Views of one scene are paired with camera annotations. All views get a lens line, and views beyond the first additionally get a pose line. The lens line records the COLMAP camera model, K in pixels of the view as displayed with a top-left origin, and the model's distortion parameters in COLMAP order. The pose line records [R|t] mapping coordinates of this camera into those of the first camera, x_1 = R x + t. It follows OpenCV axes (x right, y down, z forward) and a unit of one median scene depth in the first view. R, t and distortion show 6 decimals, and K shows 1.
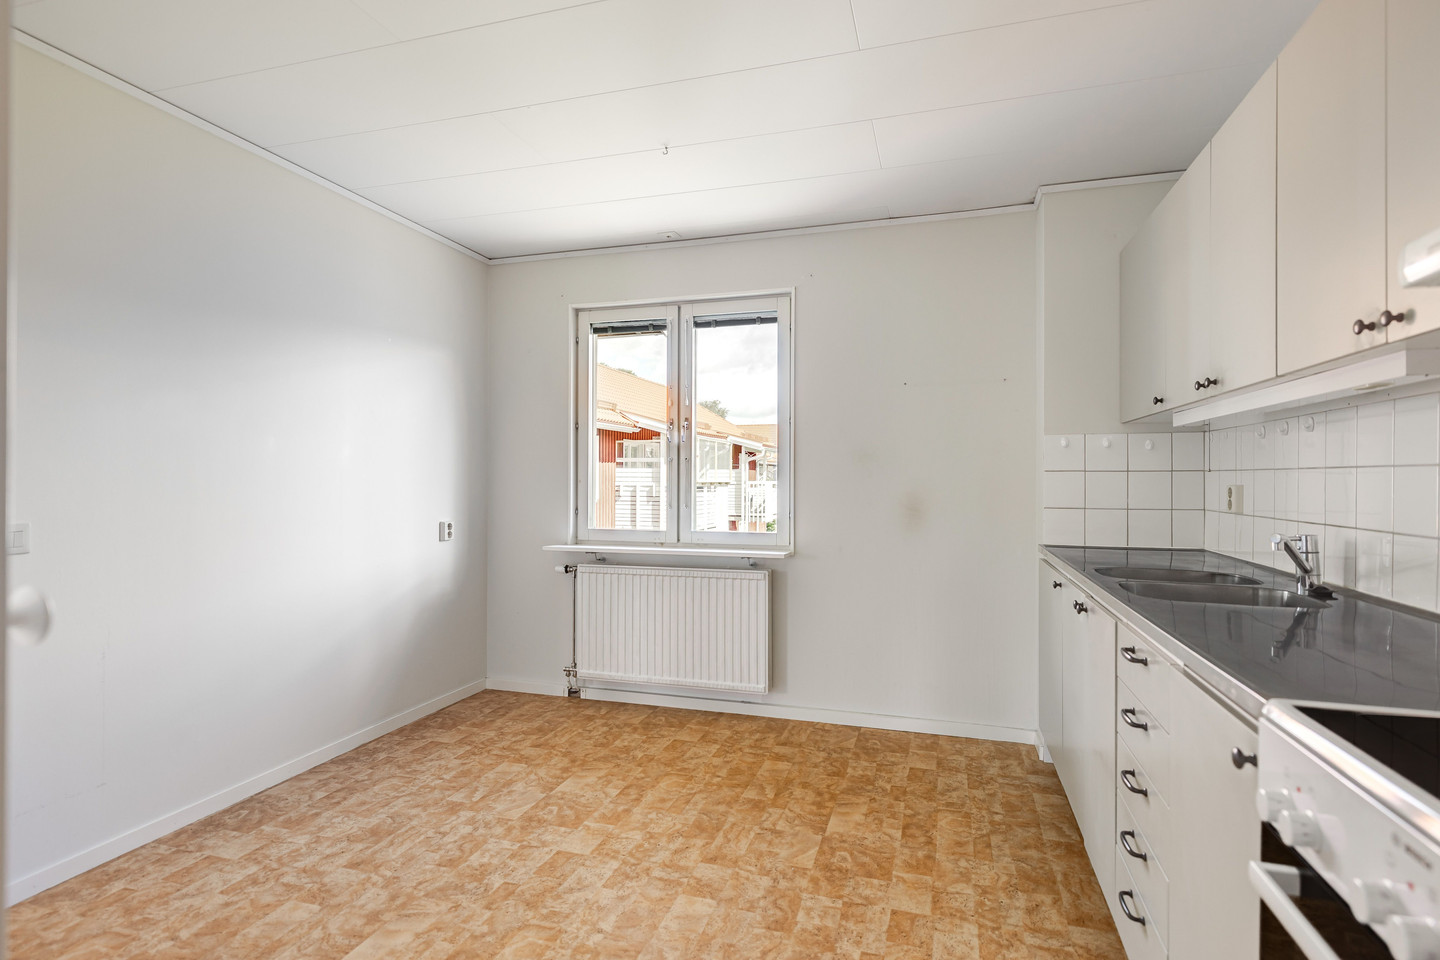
lens RADIAL K [[711.4, 0, 725.7], [0, 711.4, 473.1], [0, 0, 1]] dist [0.001800, 0.000312]
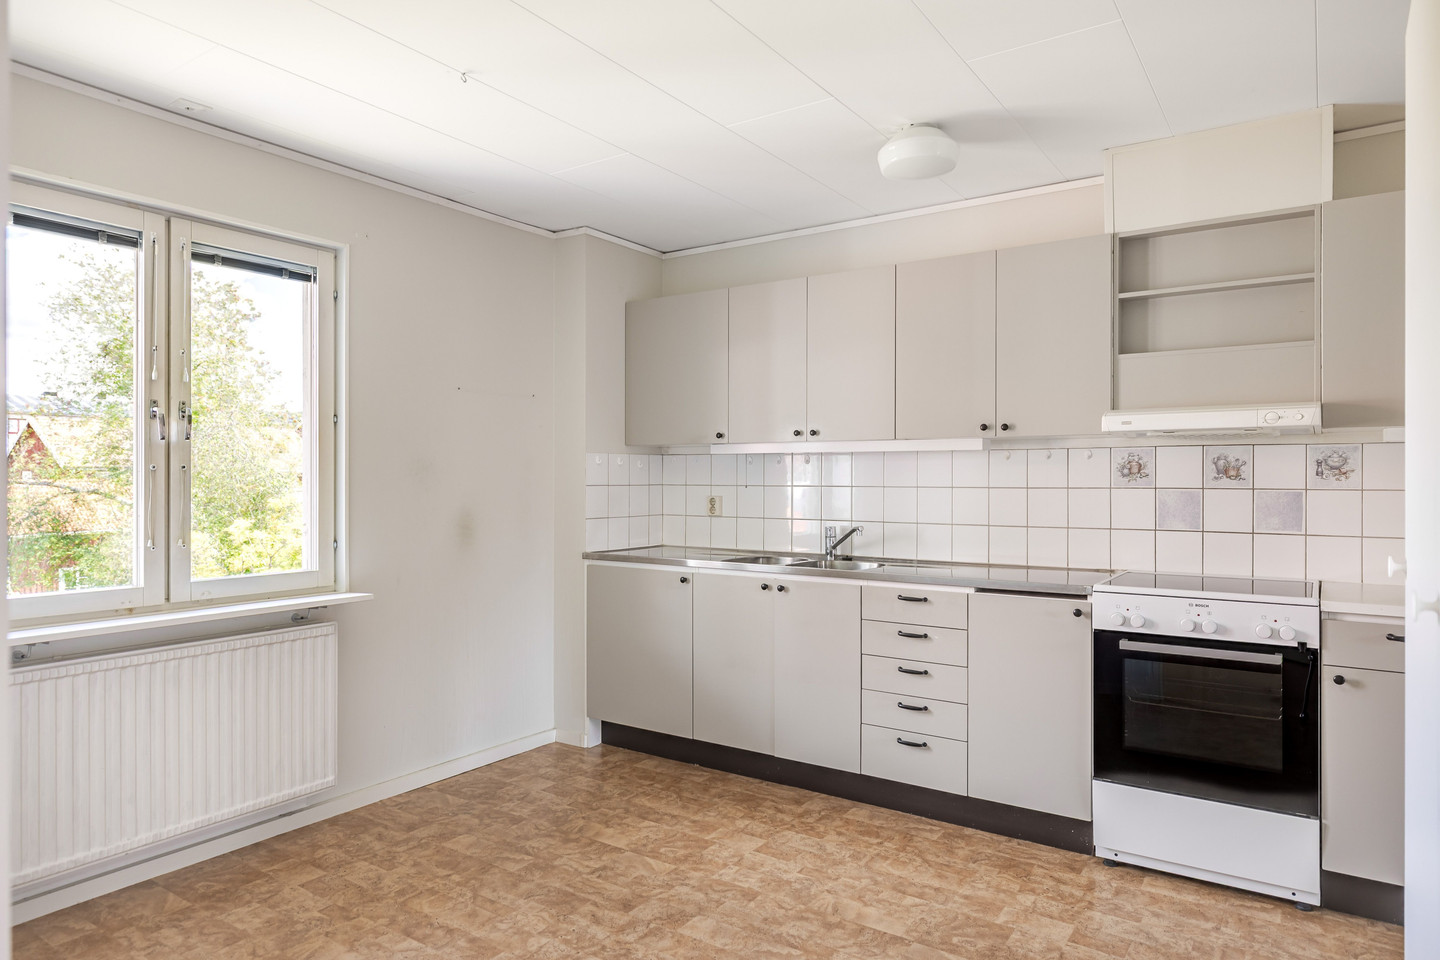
lens RADIAL K [[878.9, 0, 720.0], [0, 878.9, 480.0], [0, 0, 1]] dist [0.001127, -0.001496]
pose [[0.308357, -0.002695, 0.951267, -0.785086], [-0.006713, 0.999965, 0.005009, -0.019660], [-0.951247, -0.007930, 0.308328, 0.383399]]
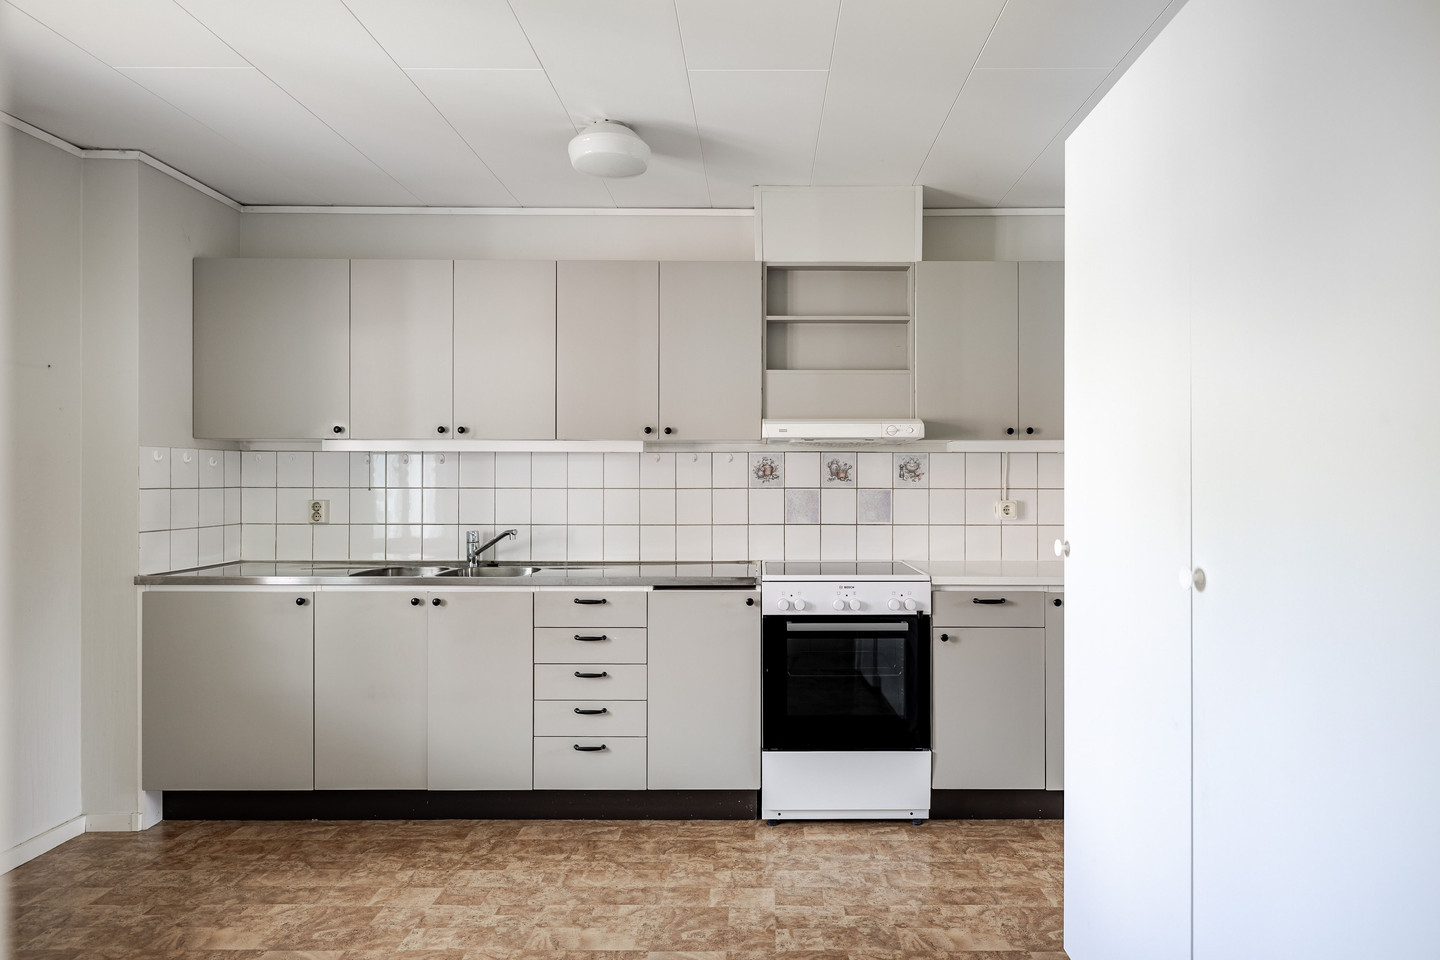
lens RADIAL K [[829.2, 0, 769.8], [0, 829.2, 481.8], [0, 0, 1]] dist [0.002848, -0.001494]
pose [[-0.286569, -0.003364, 0.958054, -0.713013], [-0.007510, 0.999971, 0.001265, -0.017979], [-0.958030, -0.006832, -0.286586, 0.565896]]
